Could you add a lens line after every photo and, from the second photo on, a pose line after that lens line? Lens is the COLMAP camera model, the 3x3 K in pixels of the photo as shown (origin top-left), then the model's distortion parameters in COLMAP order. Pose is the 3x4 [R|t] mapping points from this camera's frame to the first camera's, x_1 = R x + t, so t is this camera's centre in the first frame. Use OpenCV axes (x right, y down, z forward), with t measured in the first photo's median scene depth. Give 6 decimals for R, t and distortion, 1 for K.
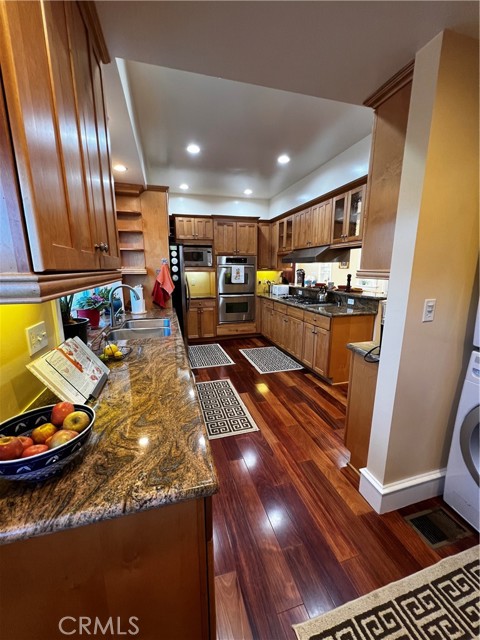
lens RADIAL K [[257.9, 0, 237.4], [0, 257.9, 319.9], [0, 0, 1]] dist [-0.002588, -0.000176]
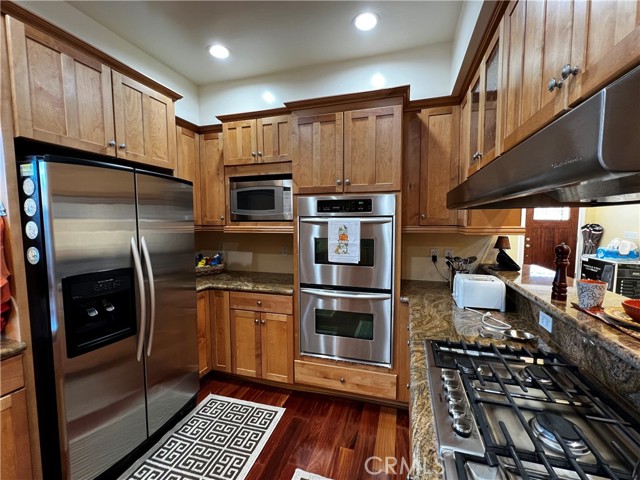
lens RADIAL K [[276.4, 0, 320.8], [0, 276.4, 241.6], [0, 0, 1]] dist [-0.000349, -0.000383]
pose [[0.846090, 0.039521, -0.531573, 0.199249], [-0.104601, 0.990168, -0.092874, -0.136874], [0.522676, 0.134183, 0.841906, 0.649466]]
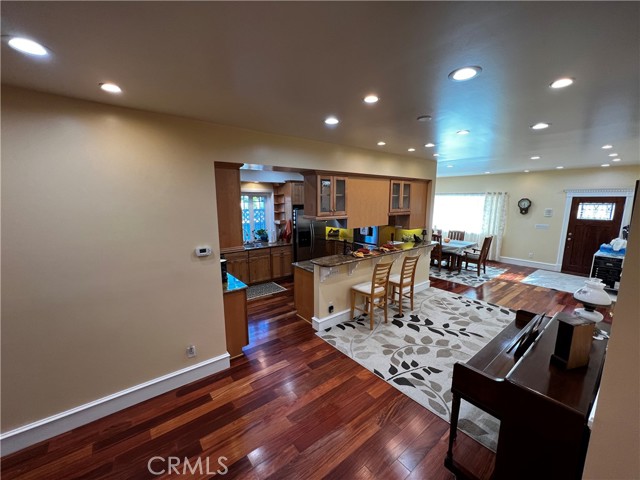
lens RADIAL K [[257.9, 0, 321.7], [0, 257.9, 241.2], [0, 0, 1]] dist [-0.002588, -0.000176]
pose [[0.385270, 0.150596, -0.910433, 1.080894], [-0.181799, 0.979645, 0.085113, -0.185855], [0.904719, 0.132724, 0.404806, 0.335284]]
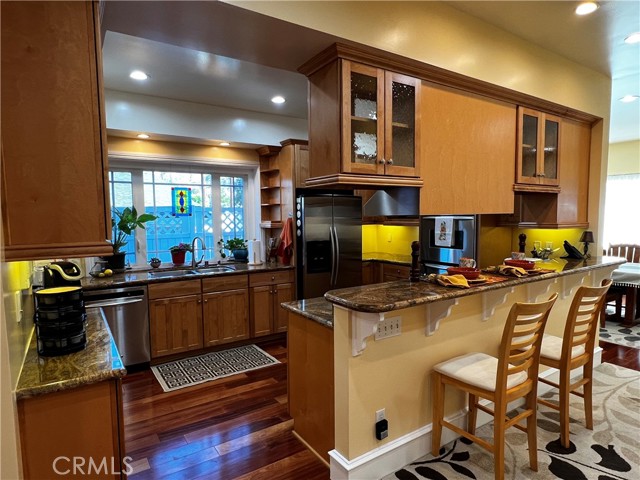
lens RADIAL K [[381.7, 0, 321.8], [0, 381.7, 246.7], [0, 0, 1]] dist [0.001411, -0.002251]
pose [[0.309982, 0.076658, -0.947647, 0.759786], [-0.176921, 0.983985, 0.021726, -0.115901], [0.934136, 0.160924, 0.318580, 0.483295]]
